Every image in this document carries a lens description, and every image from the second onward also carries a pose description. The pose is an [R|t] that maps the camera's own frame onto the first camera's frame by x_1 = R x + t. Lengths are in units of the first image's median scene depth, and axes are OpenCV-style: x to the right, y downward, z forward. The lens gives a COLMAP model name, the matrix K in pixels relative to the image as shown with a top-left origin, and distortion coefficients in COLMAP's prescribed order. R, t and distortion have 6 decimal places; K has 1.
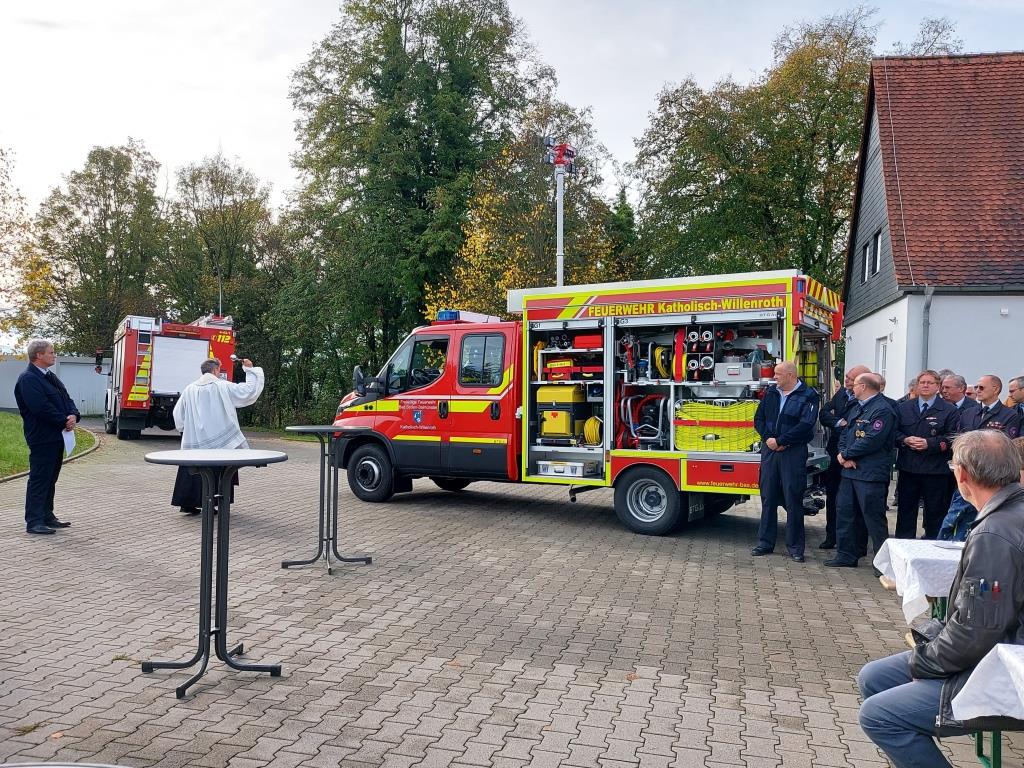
lens RADIAL K [[832.6, 0, 525.3], [0, 832.6, 404.3], [0, 0, 1]] dist [0.092838, -0.110047]
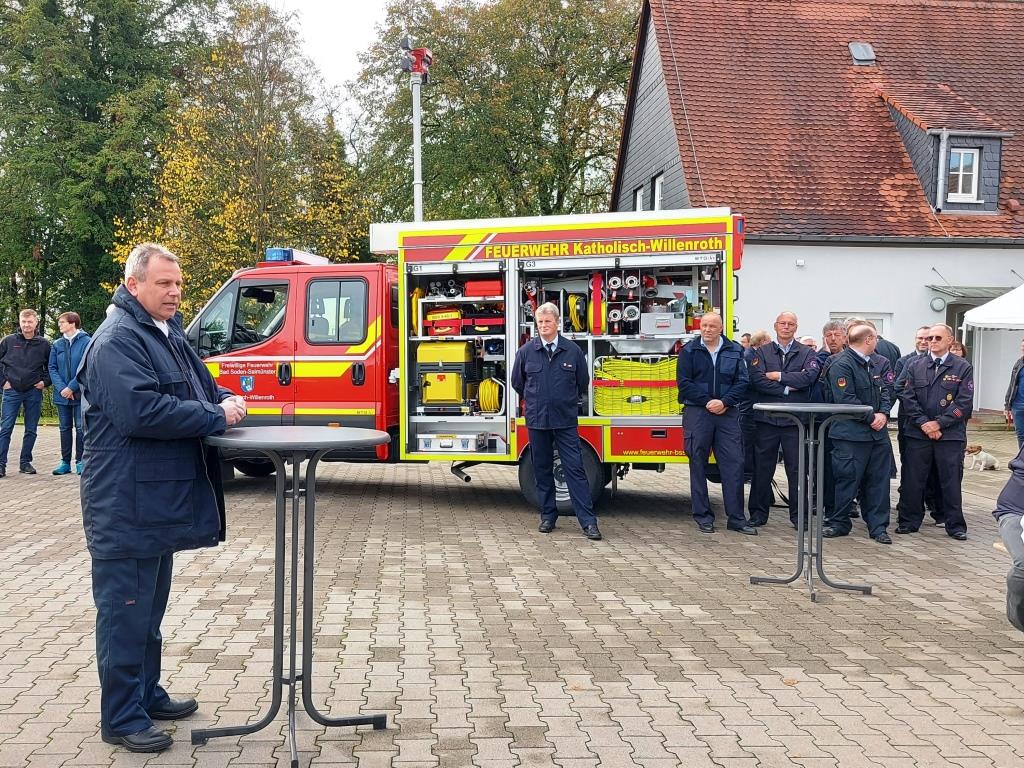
lens RADIAL K [[974.4, 0, 454.5], [0, 974.4, 382.4], [0, 0, 1]] dist [0.065477, -0.063018]
pose [[0.961128, -0.021088, 0.275297, -0.197875], [0.017096, 0.999711, 0.016893, 0.001409], [-0.275573, -0.011530, 0.961211, 0.065555]]
